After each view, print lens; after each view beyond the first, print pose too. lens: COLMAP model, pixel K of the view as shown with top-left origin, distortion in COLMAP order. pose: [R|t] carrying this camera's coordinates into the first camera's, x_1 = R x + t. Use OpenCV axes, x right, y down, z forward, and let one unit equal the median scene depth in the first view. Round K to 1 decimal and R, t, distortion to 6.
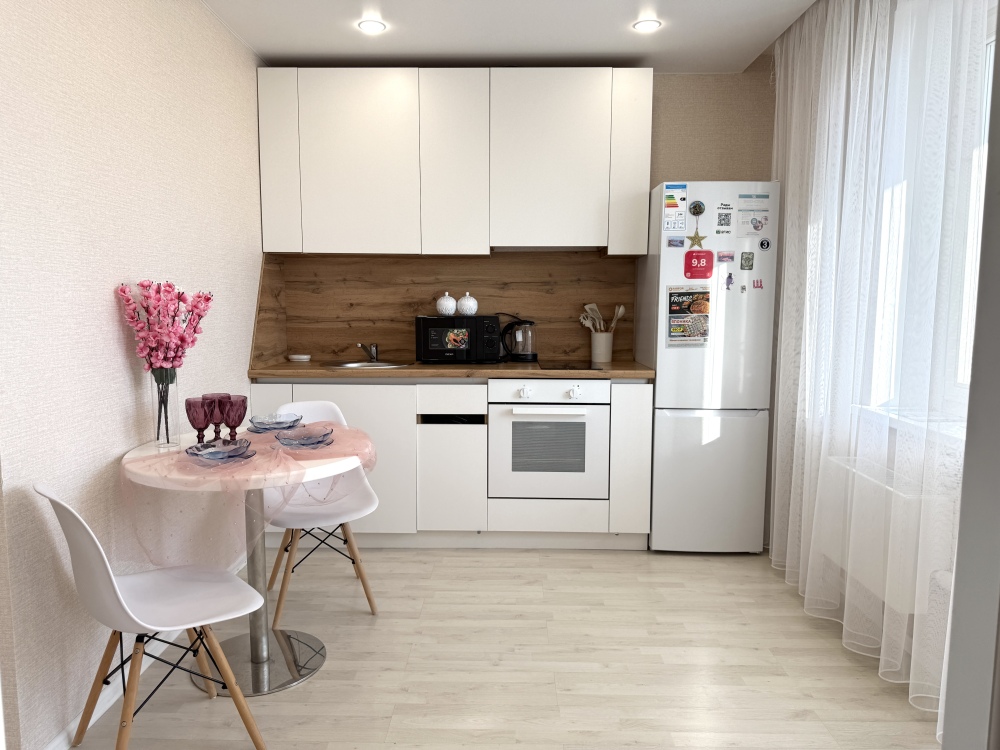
lens RADIAL K [[703.9, 0, 494.7], [0, 703.9, 375.7], [0, 0, 1]] dist [0.052603, -0.058132]
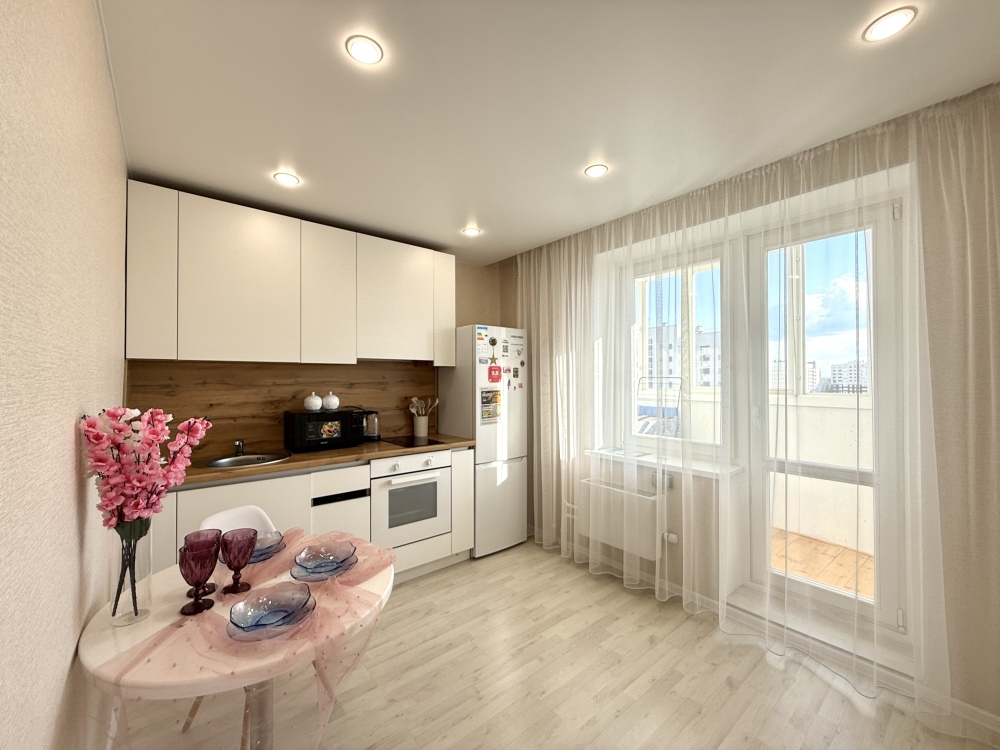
lens RADIAL K [[401.5, 0, 499.4], [0, 401.5, 372.7], [0, 0, 1]] dist [-0.002585, 0.000223]
pose [[0.758185, 0.005822, 0.652013, -0.322980], [0.072052, 0.993088, -0.092653, -0.071970], [-0.648046, 0.117227, 0.752525, 0.276123]]
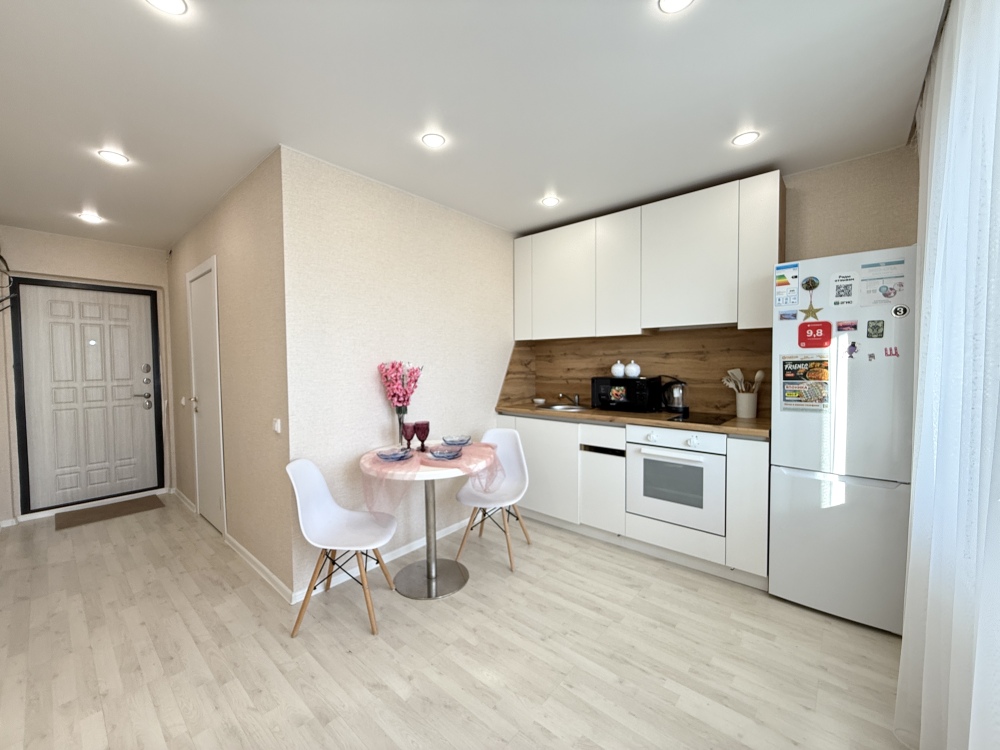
lens RADIAL K [[401.5, 0, 494.2], [0, 401.5, 372.3], [0, 0, 1]] dist [-0.002585, 0.000223]
pose [[0.761462, 0.007334, -0.648168, 0.312185], [-0.055989, 0.996943, -0.054495, -0.040887], [0.645787, 0.077787, 0.759545, 0.233179]]
